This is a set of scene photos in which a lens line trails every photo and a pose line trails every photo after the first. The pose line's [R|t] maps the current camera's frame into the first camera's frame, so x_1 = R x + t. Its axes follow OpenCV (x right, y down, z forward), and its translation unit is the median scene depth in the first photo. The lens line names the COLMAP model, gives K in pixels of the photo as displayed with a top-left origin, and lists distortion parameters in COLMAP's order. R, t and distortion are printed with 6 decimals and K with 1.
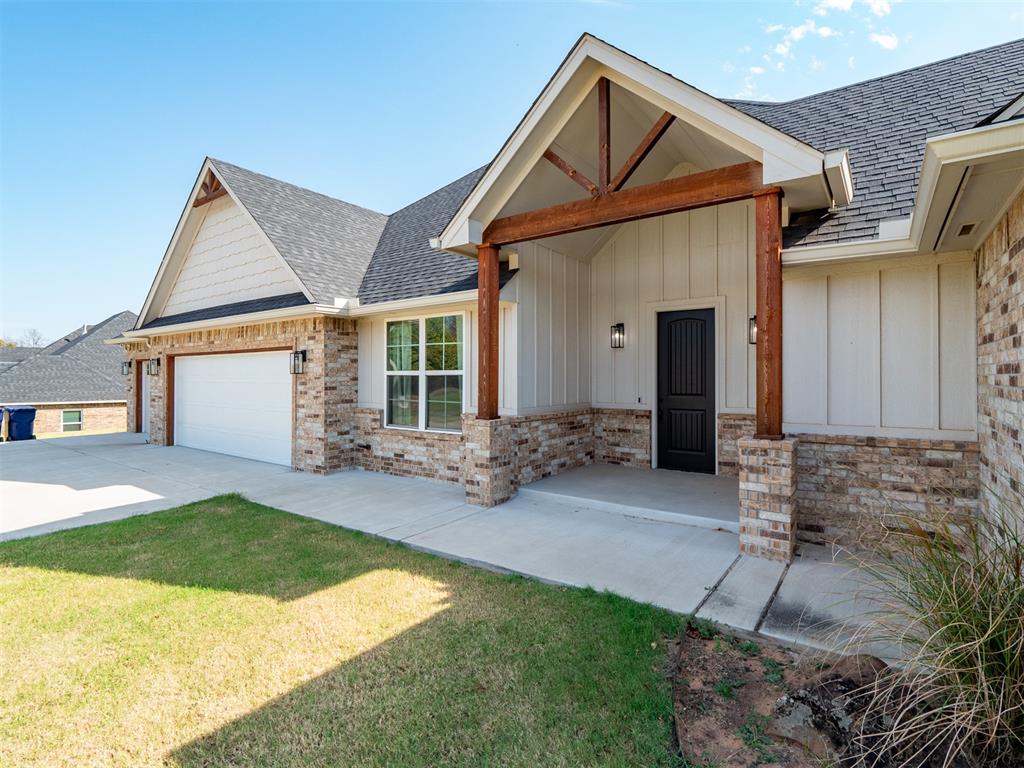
lens RADIAL K [[504.9, 0, 515.8], [0, 504.9, 376.8], [0, 0, 1]] dist [-0.014535, -0.000790]
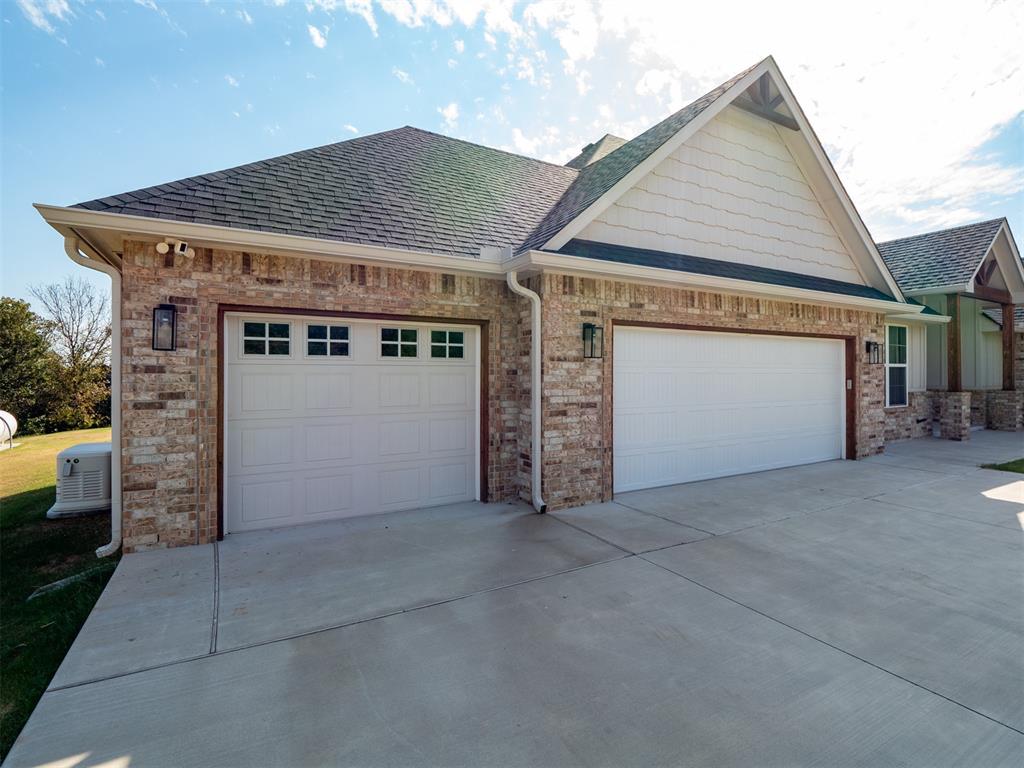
lens RADIAL K [[504.9, 0, 511.8], [0, 504.9, 379.8], [0, 0, 1]] dist [-0.014535, -0.000790]
pose [[0.420331, -0.002676, 0.907367, -1.861686], [0.005625, 0.999984, 0.000343, 0.025214], [-0.907353, 0.004960, 0.420340, 1.360618]]
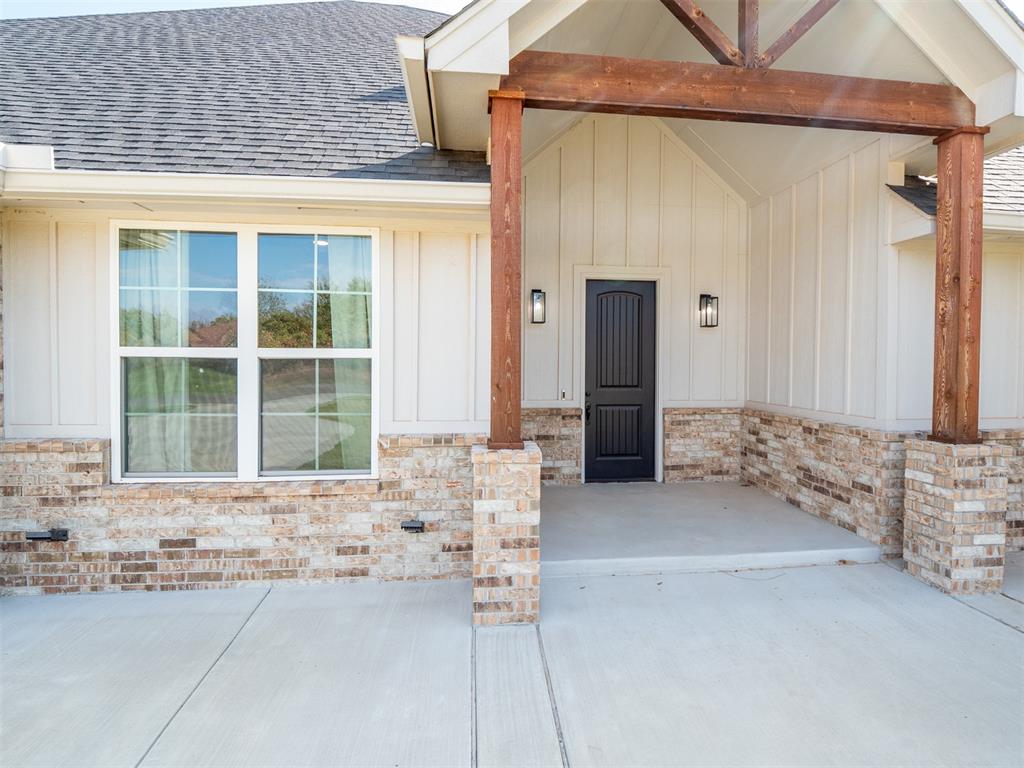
lens RADIAL K [[504.9, 0, 516.1], [0, 504.9, 376.3], [0, 0, 1]] dist [-0.014535, -0.000790]
pose [[0.737414, -0.011390, 0.675345, -0.314531], [-0.005824, 0.999713, 0.023220, 0.001916], [-0.675416, -0.021056, 0.737136, 0.507791]]
